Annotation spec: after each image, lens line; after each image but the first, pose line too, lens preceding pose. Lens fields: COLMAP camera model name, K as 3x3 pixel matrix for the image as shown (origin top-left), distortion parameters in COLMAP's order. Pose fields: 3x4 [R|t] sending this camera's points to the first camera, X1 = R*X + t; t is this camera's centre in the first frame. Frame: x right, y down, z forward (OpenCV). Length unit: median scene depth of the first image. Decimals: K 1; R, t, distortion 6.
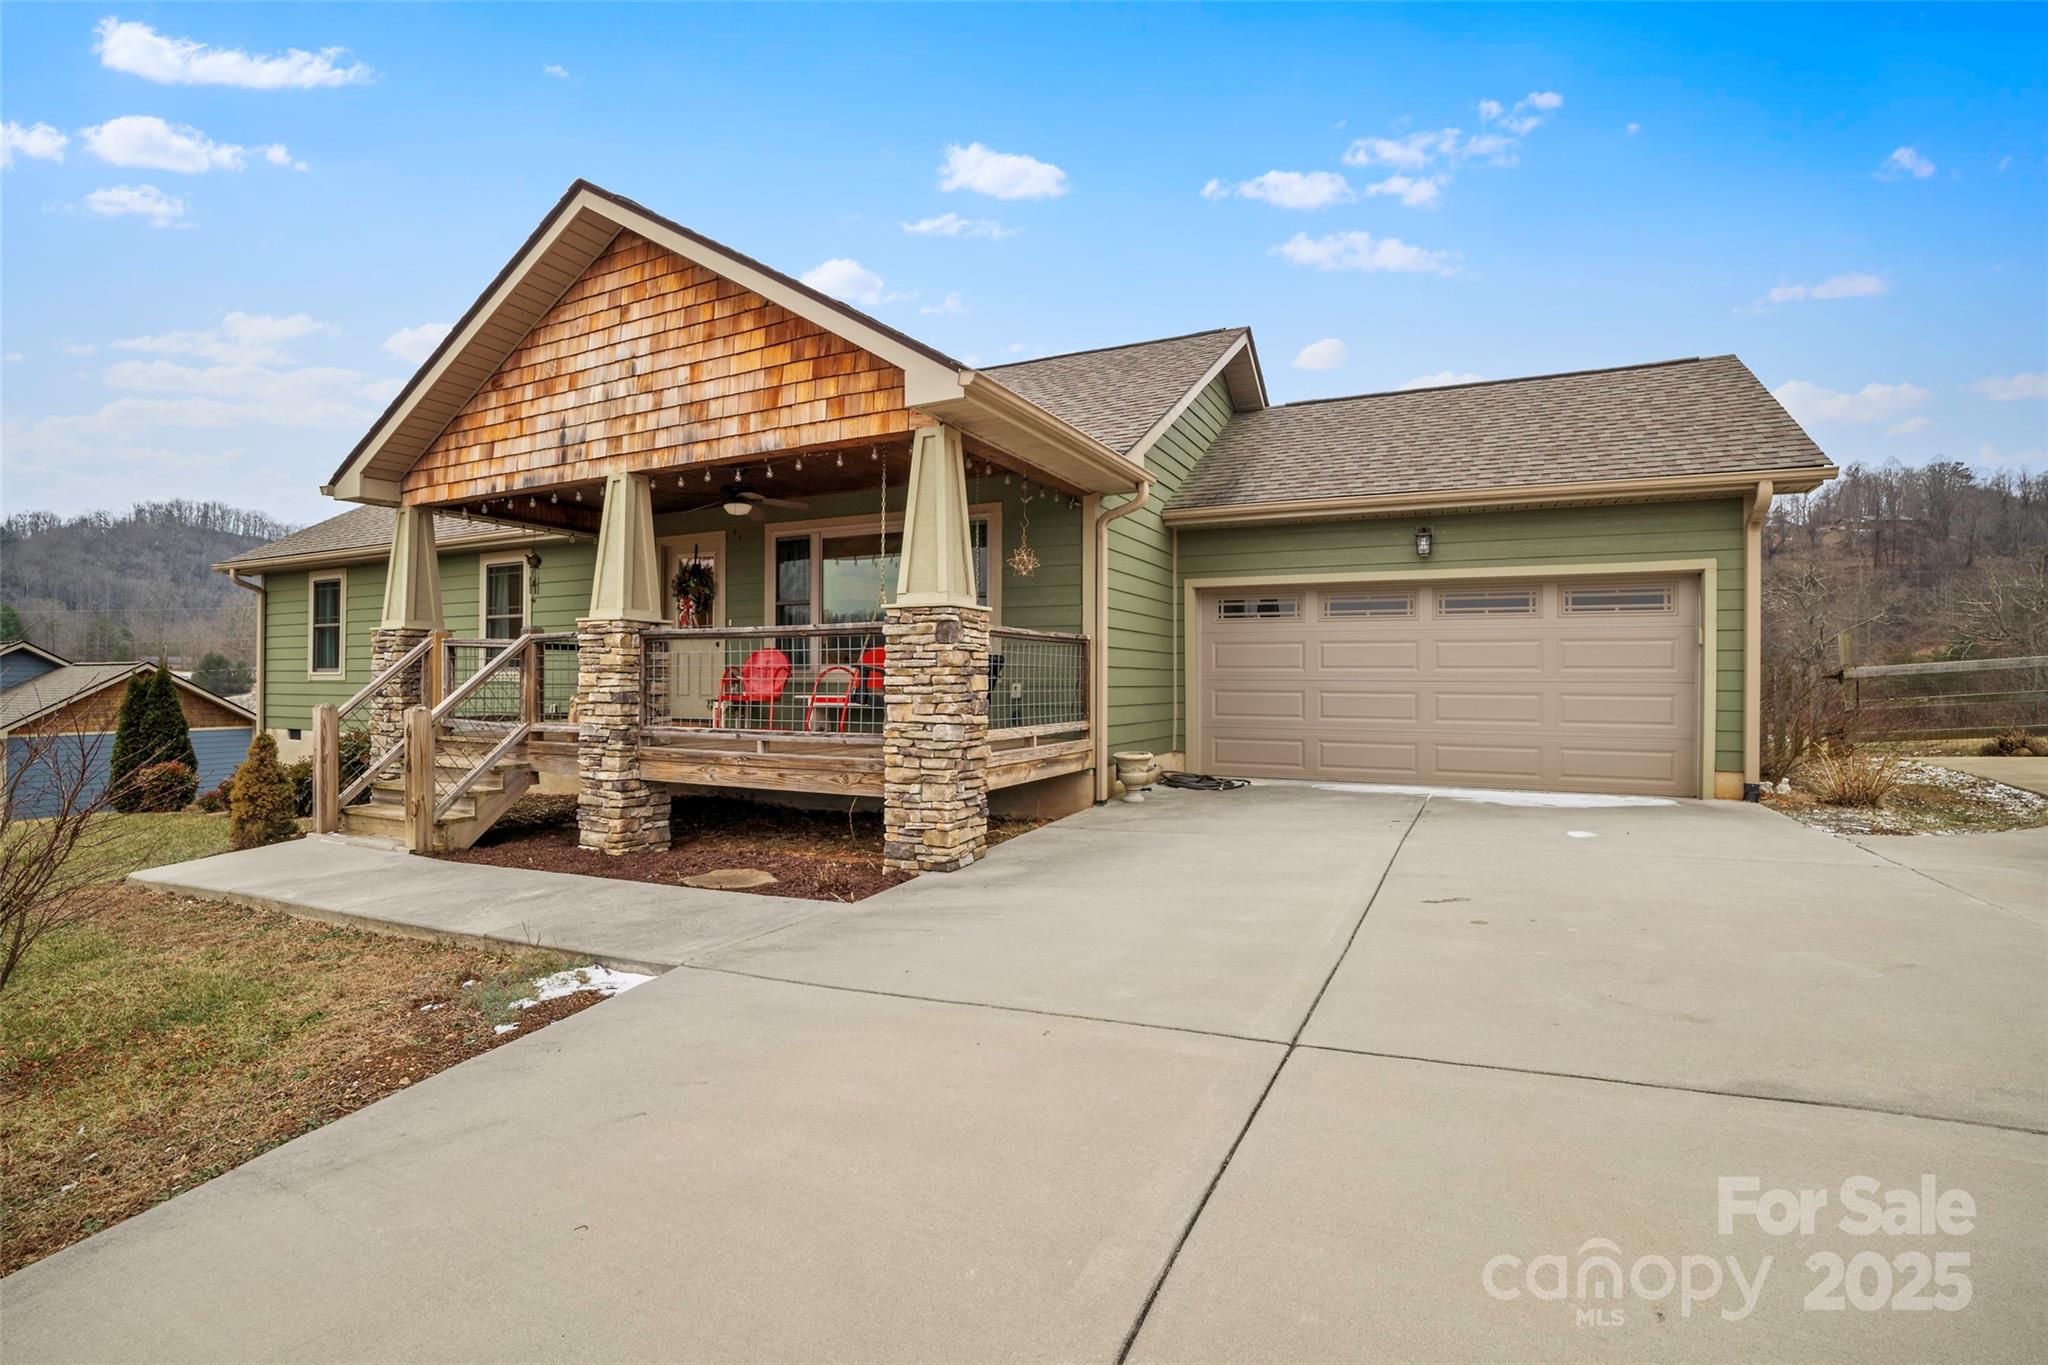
lens RADIAL K [[956.1, 0, 1024.0], [0, 956.1, 682.5], [0, 0, 1]] dist [-0.065023, 0.032448]
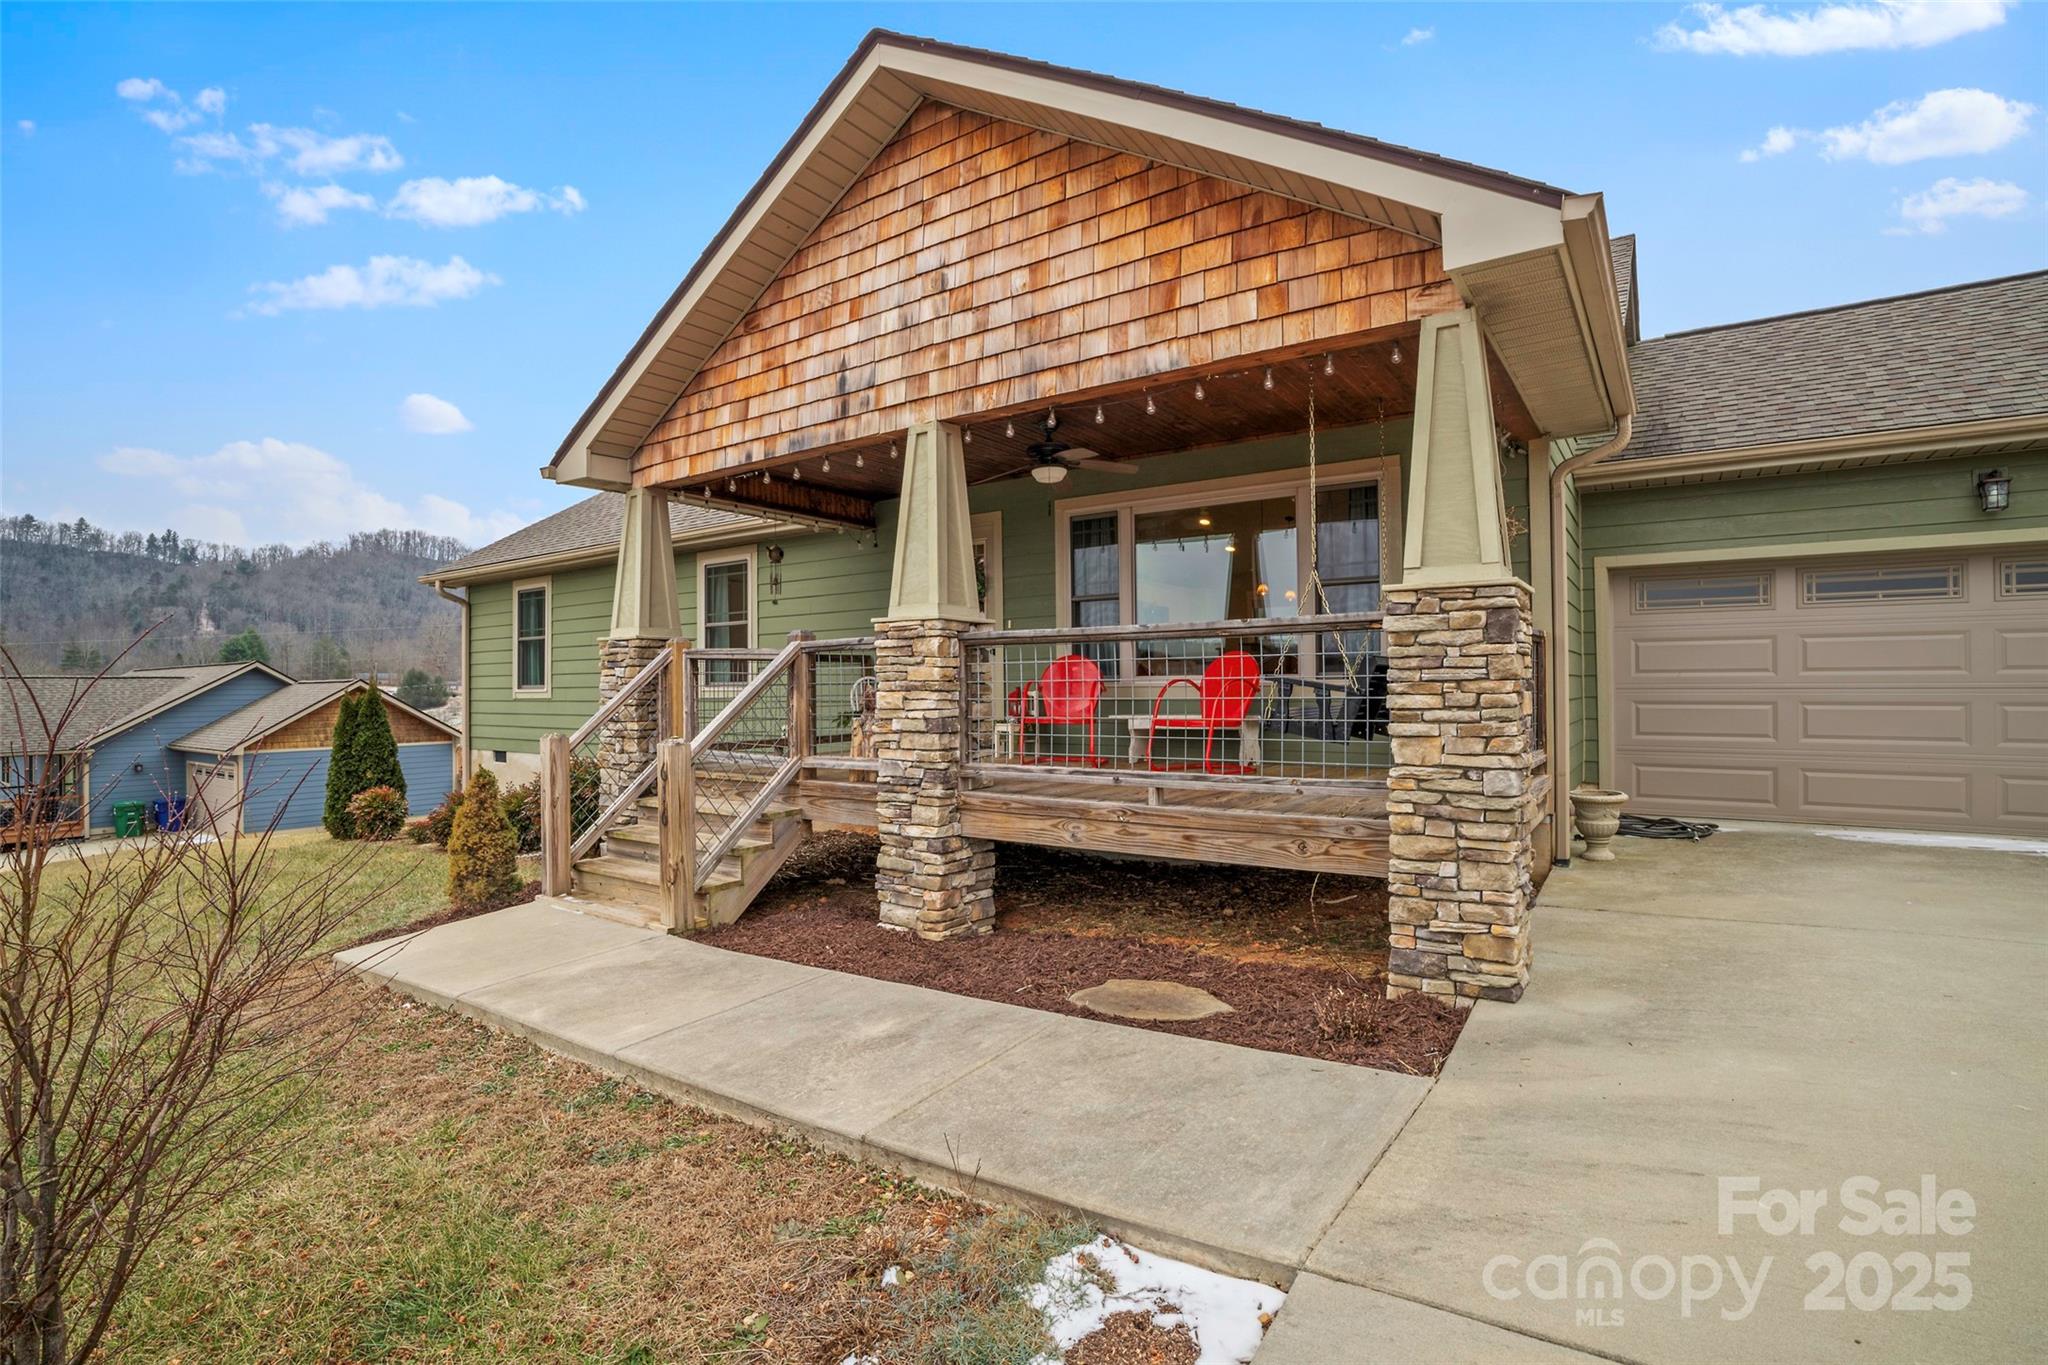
lens RADIAL K [[956.1, 0, 1024.0], [0, 956.1, 682.5], [0, 0, 1]] dist [-0.065023, 0.032448]
pose [[0.990050, -0.012152, -0.140189, -0.246456], [0.011324, 0.999913, -0.006699, -0.010884], [0.140258, 0.005045, 0.990102, 0.265782]]
